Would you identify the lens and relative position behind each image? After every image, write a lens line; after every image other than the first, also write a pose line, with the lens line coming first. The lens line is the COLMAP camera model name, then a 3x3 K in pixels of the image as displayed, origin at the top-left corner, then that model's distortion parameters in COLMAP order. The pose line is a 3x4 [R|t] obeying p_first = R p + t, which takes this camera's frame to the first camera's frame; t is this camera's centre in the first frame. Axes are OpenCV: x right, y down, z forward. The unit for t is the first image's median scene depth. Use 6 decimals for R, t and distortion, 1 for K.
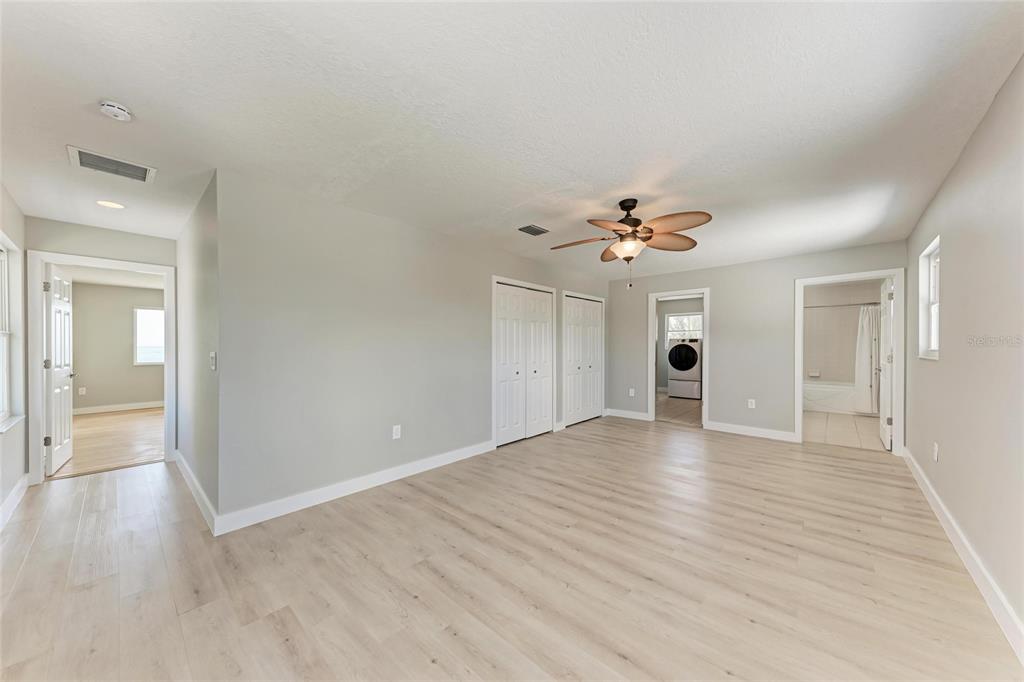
lens RADIAL K [[357.1, 0, 514.1], [0, 357.1, 343.2], [0, 0, 1]] dist [0.008596, -0.000193]
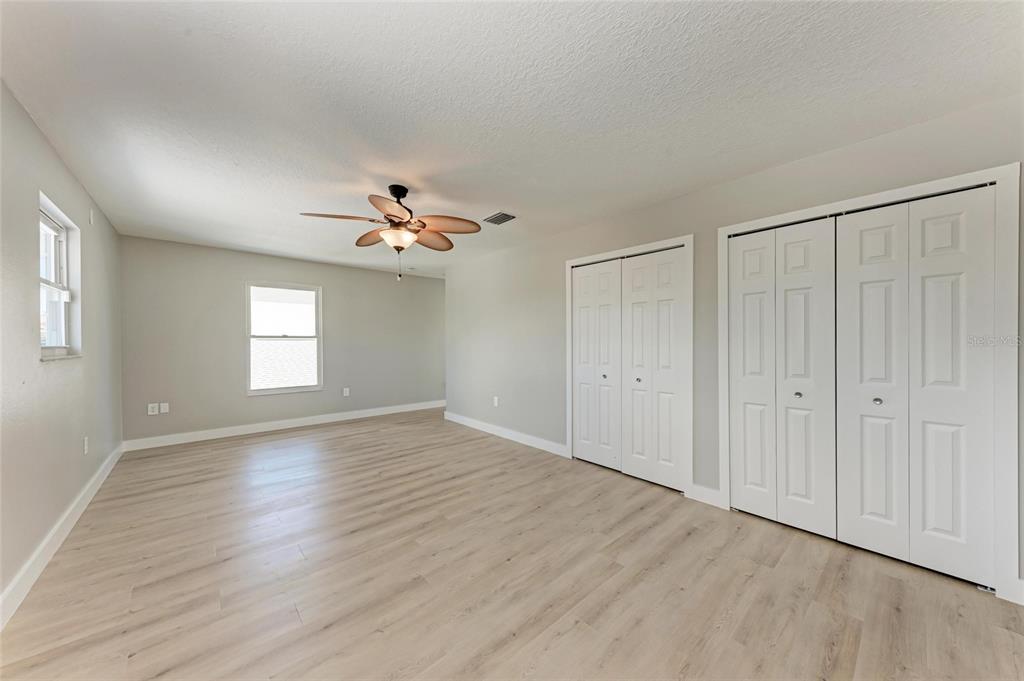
lens RADIAL K [[357.1, 0, 514.1], [0, 357.1, 342.7], [0, 0, 1]] dist [0.008596, -0.000193]
pose [[-0.121530, 0.004725, -0.992576, 1.099295], [0.008302, 0.999959, 0.003744, 0.010306], [0.992553, -0.007786, -0.121564, 1.277927]]
